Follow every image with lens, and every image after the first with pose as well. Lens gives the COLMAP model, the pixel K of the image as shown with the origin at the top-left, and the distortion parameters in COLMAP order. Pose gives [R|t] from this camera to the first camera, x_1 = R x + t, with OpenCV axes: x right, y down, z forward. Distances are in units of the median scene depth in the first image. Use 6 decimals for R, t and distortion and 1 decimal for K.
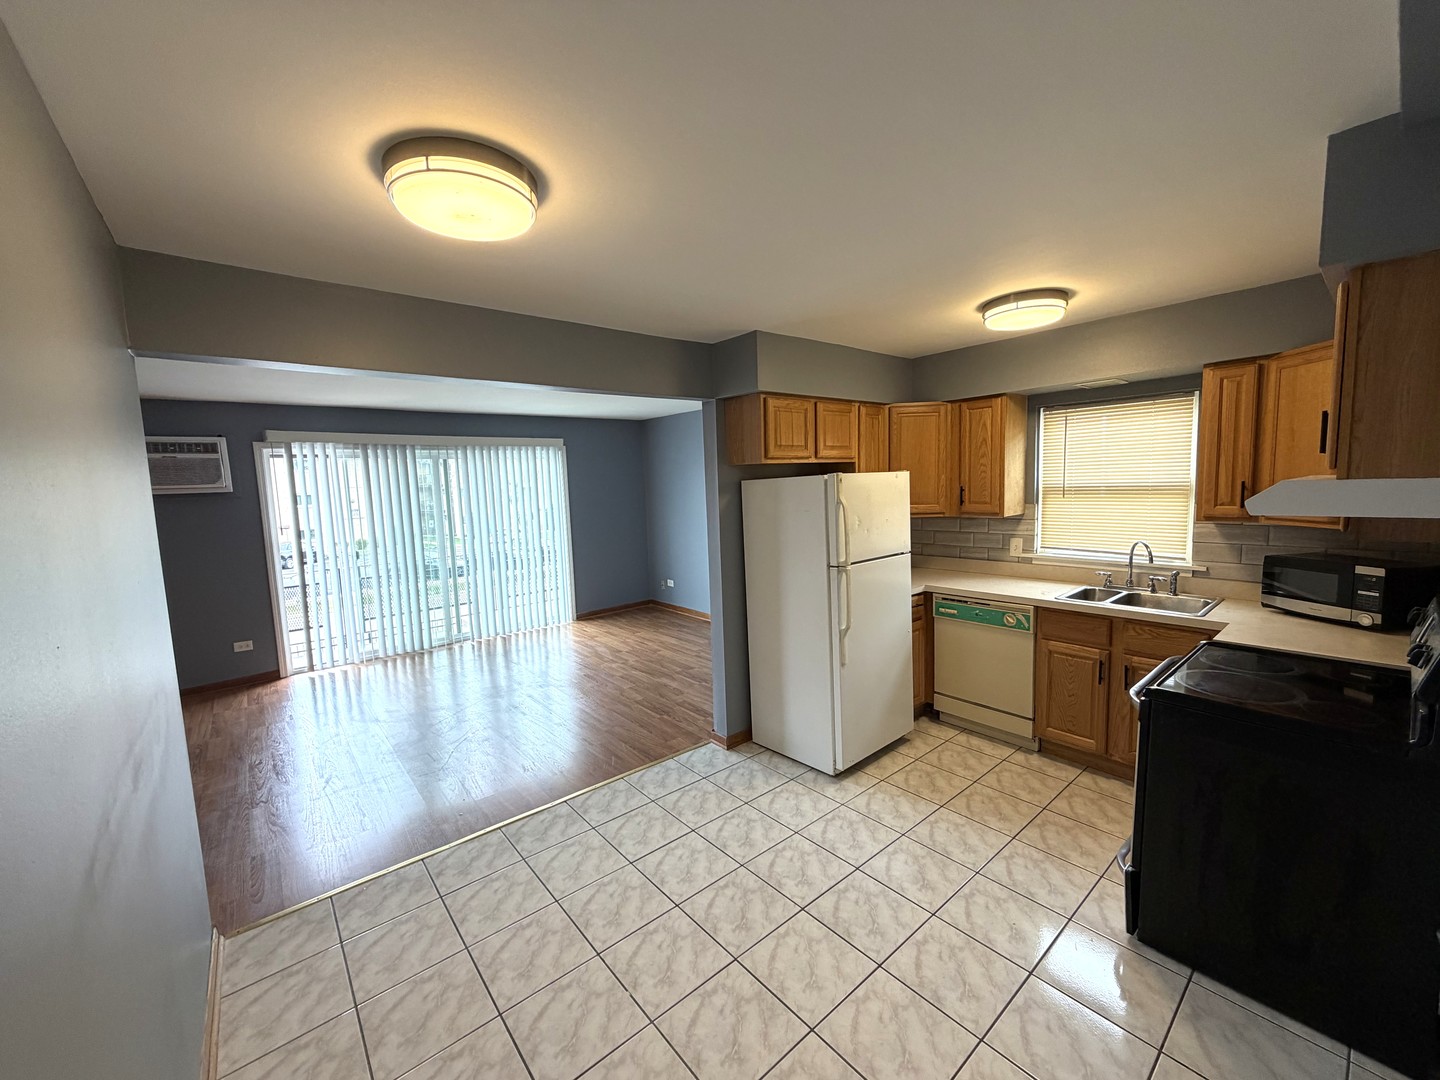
lens RADIAL K [[572.7, 0, 715.3], [0, 572.7, 538.7], [0, 0, 1]] dist [0.000769, -0.000127]
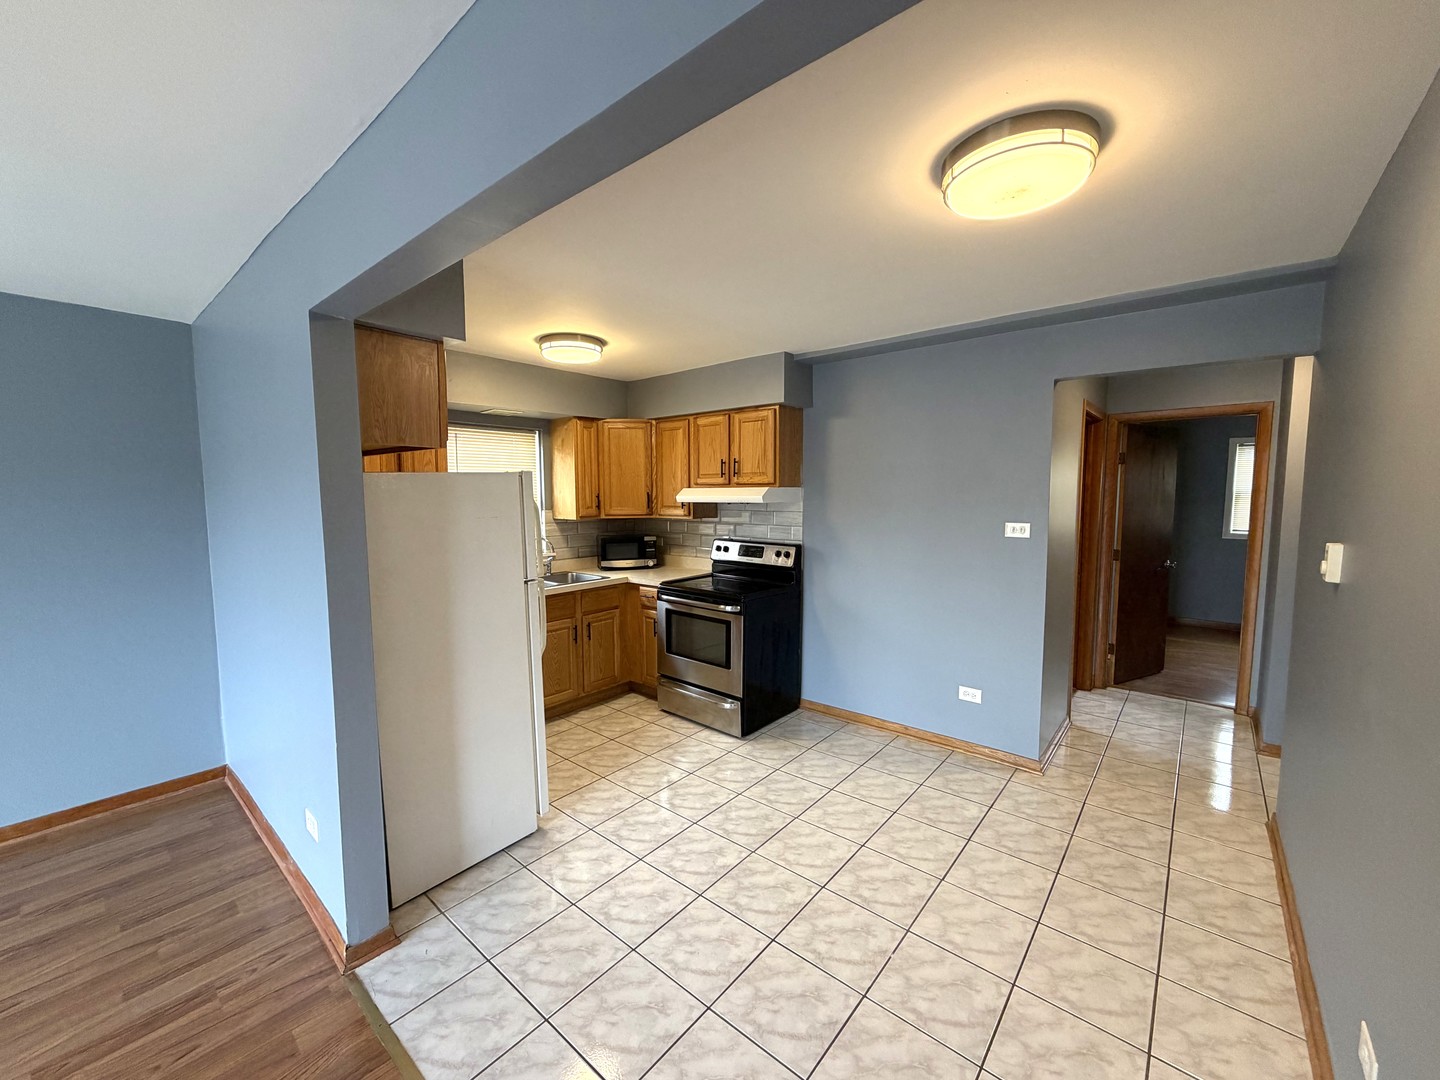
lens RADIAL K [[572.7, 0, 715.3], [0, 572.7, 538.7], [0, 0, 1]] dist [0.000769, -0.000127]
pose [[-0.168284, -0.047463, 0.984595, -0.611854], [0.109752, 0.991728, 0.066565, -0.036078], [-0.979610, 0.119263, -0.161683, 0.783613]]
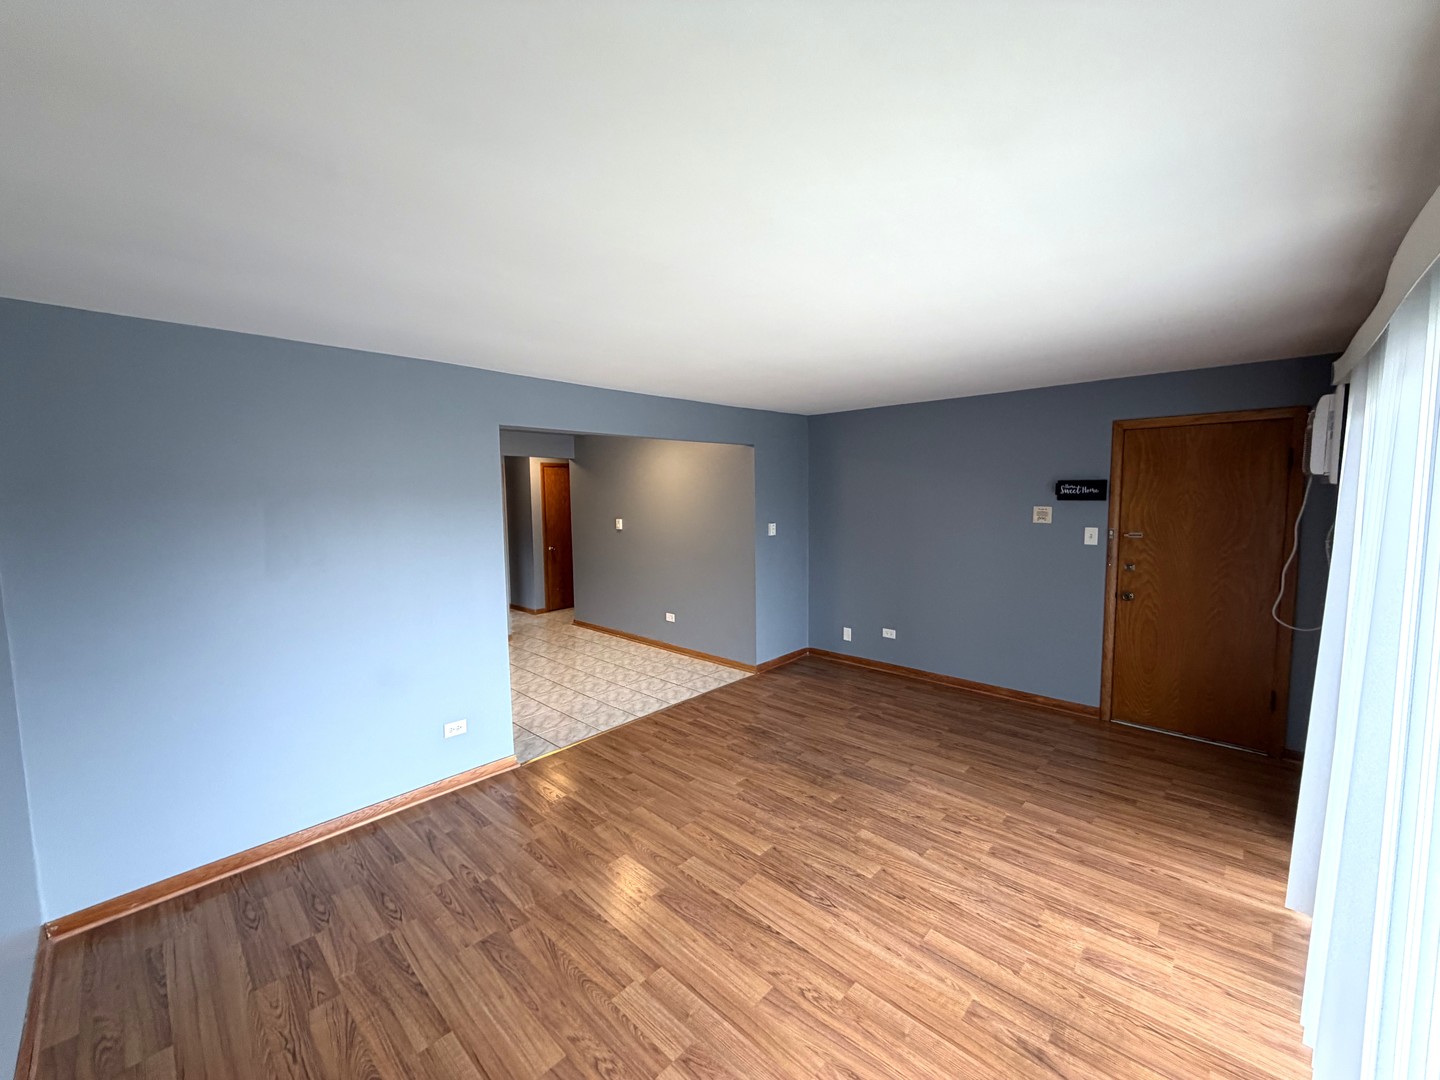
lens RADIAL K [[572.7, 0, 715.3], [0, 572.7, 538.7], [0, 0, 1]] dist [0.000769, -0.000127]
pose [[-0.991413, 0.059511, -0.116446, -0.278461], [0.037046, 0.981786, 0.186345, -0.224858], [0.125415, 0.180431, -0.975559, 2.136604]]
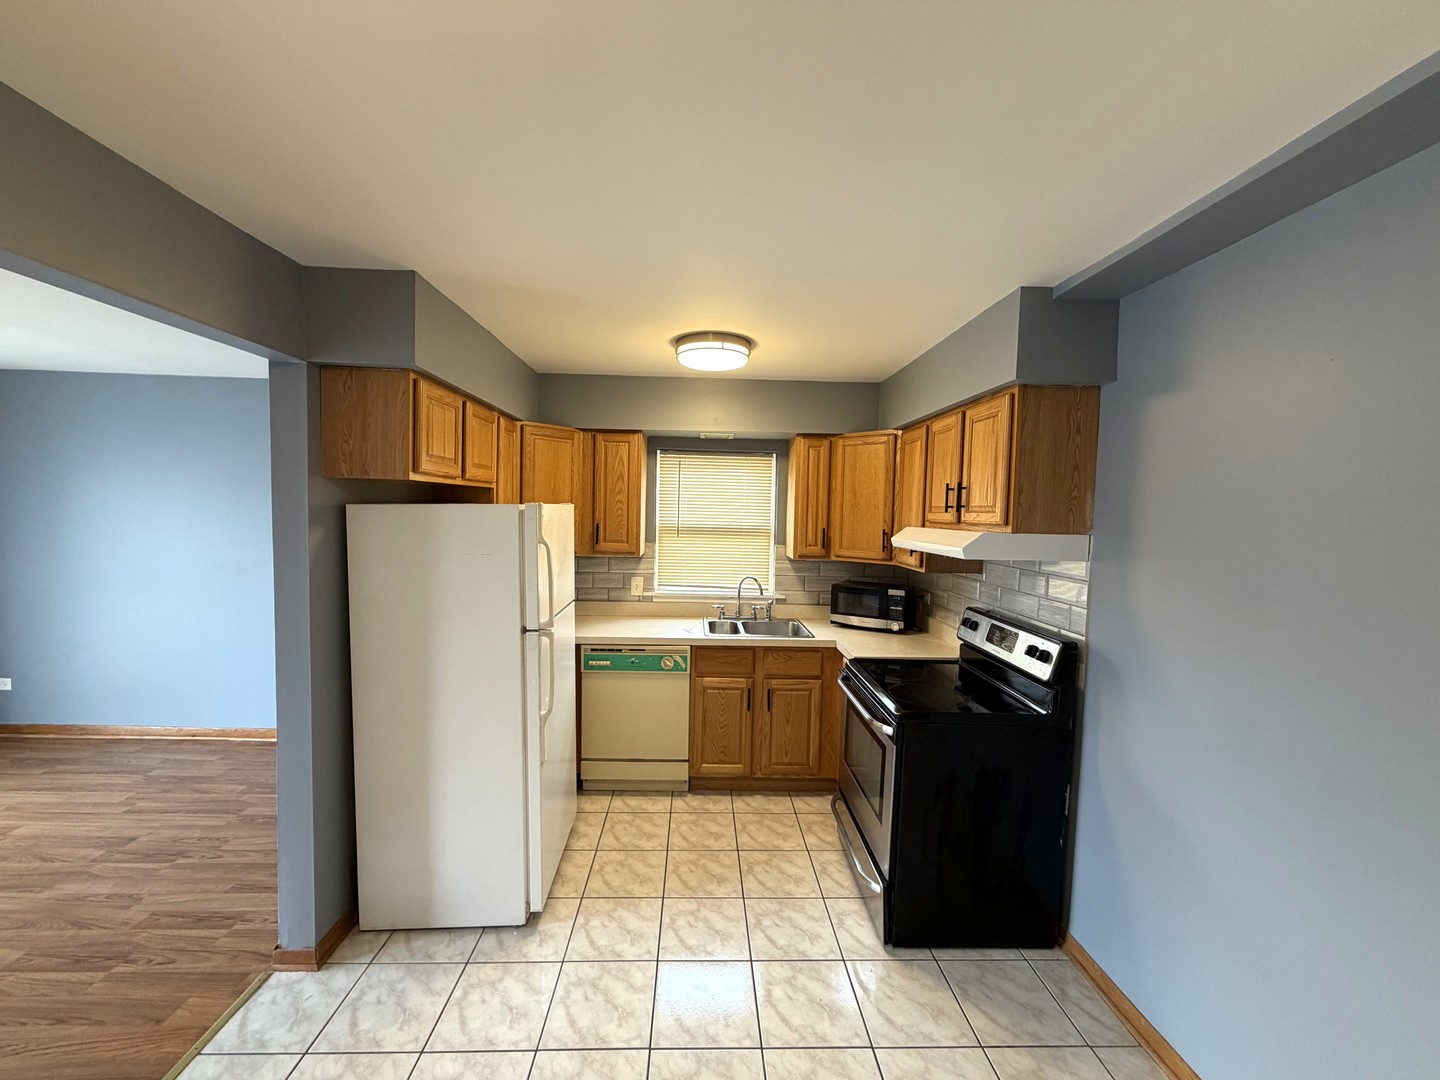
lens RADIAL K [[572.7, 0, 715.3], [0, 572.7, 538.7], [0, 0, 1]] dist [0.000769, -0.000127]
pose [[0.613529, 0.009031, 0.789621, -0.204258], [0.034725, 0.998659, -0.038402, -0.028697], [-0.788908, 0.050980, 0.612393, 0.332299]]
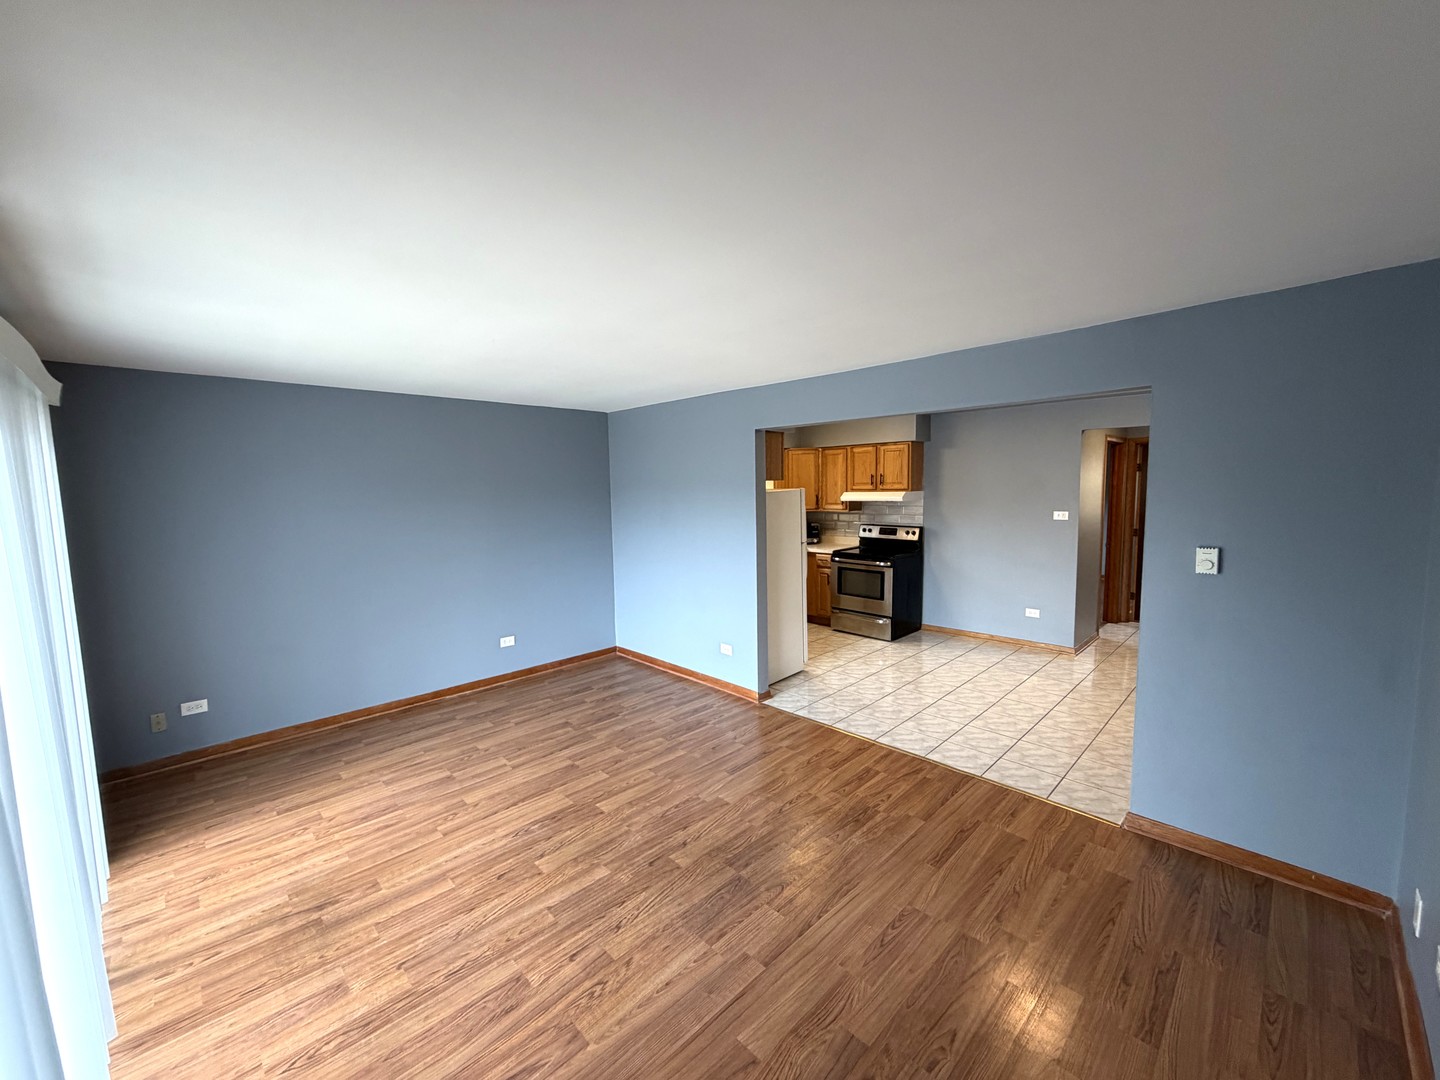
lens RADIAL K [[572.7, 0, 715.3], [0, 572.7, 538.7], [0, 0, 1]] dist [0.000769, -0.000127]
pose [[-0.080726, -0.058375, 0.995025, -1.330145], [0.123557, 0.989998, 0.068105, -0.101773], [-0.989049, 0.128440, -0.072706, 1.253425]]
